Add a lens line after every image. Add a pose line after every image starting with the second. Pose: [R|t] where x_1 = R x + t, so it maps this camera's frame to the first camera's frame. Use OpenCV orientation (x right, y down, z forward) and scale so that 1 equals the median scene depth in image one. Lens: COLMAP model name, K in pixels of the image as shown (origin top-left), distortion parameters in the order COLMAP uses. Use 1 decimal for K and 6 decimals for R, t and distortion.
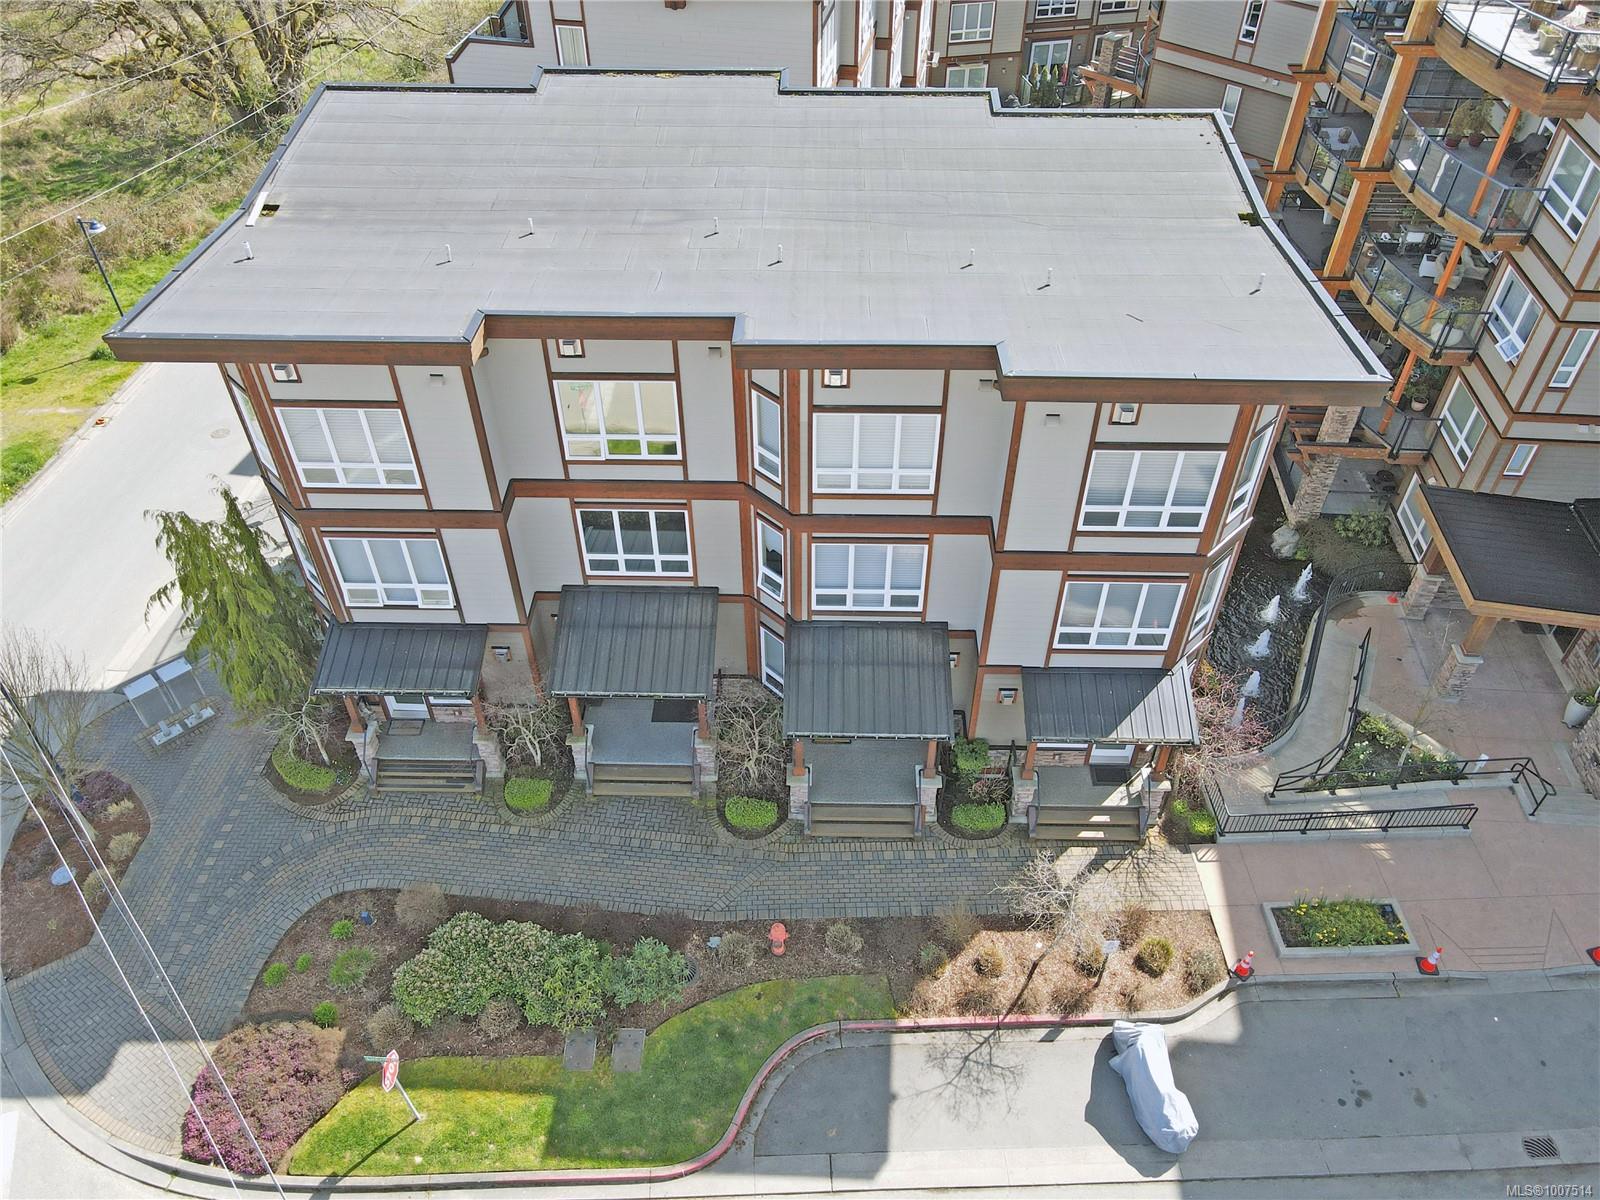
lens RADIAL K [[1178.1, 0, 799.6], [0, 1178.1, 589.1], [0, 0, 1]] dist [-0.003461, 0.029600]
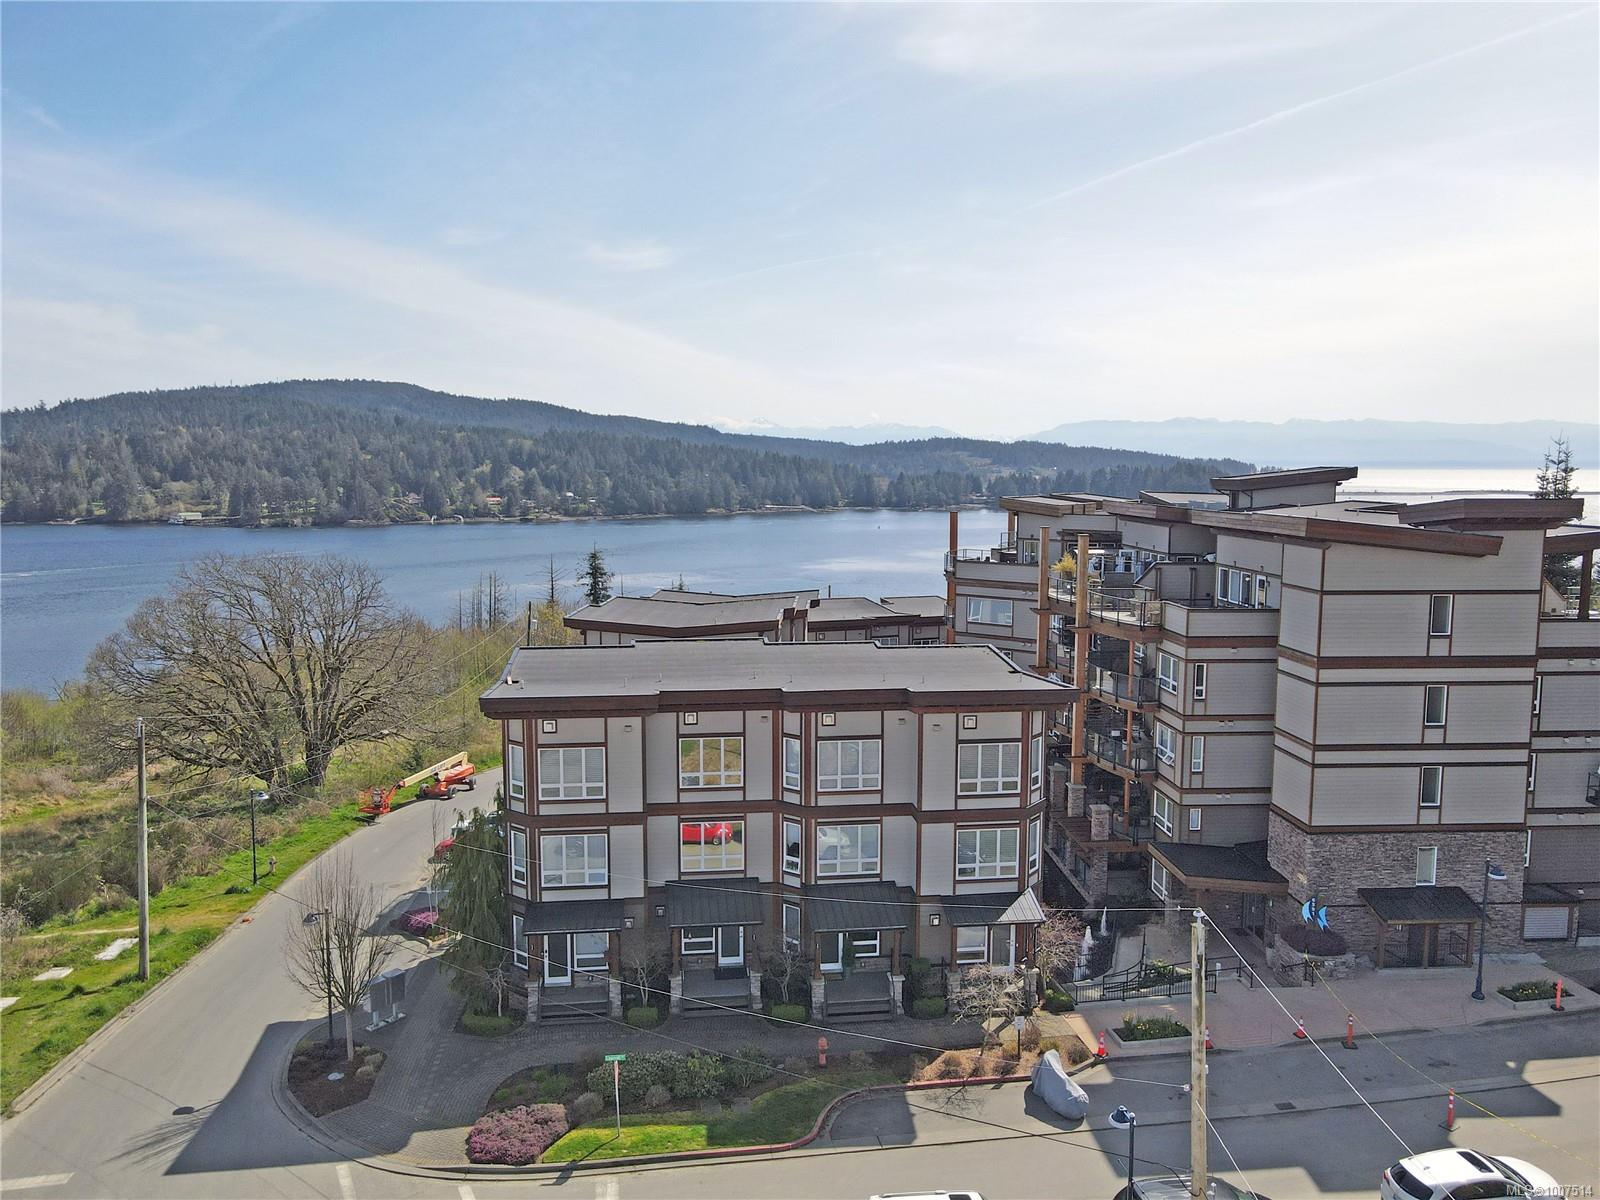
lens RADIAL K [[1178.1, 0, 801.6], [0, 1178.1, 589.7], [0, 0, 1]] dist [-0.003461, 0.029600]
pose [[0.989157, -0.010993, 0.146451, -0.272037], [0.097068, 0.797268, -0.595770, 0.741322], [-0.110211, 0.603526, 0.789690, -0.642237]]
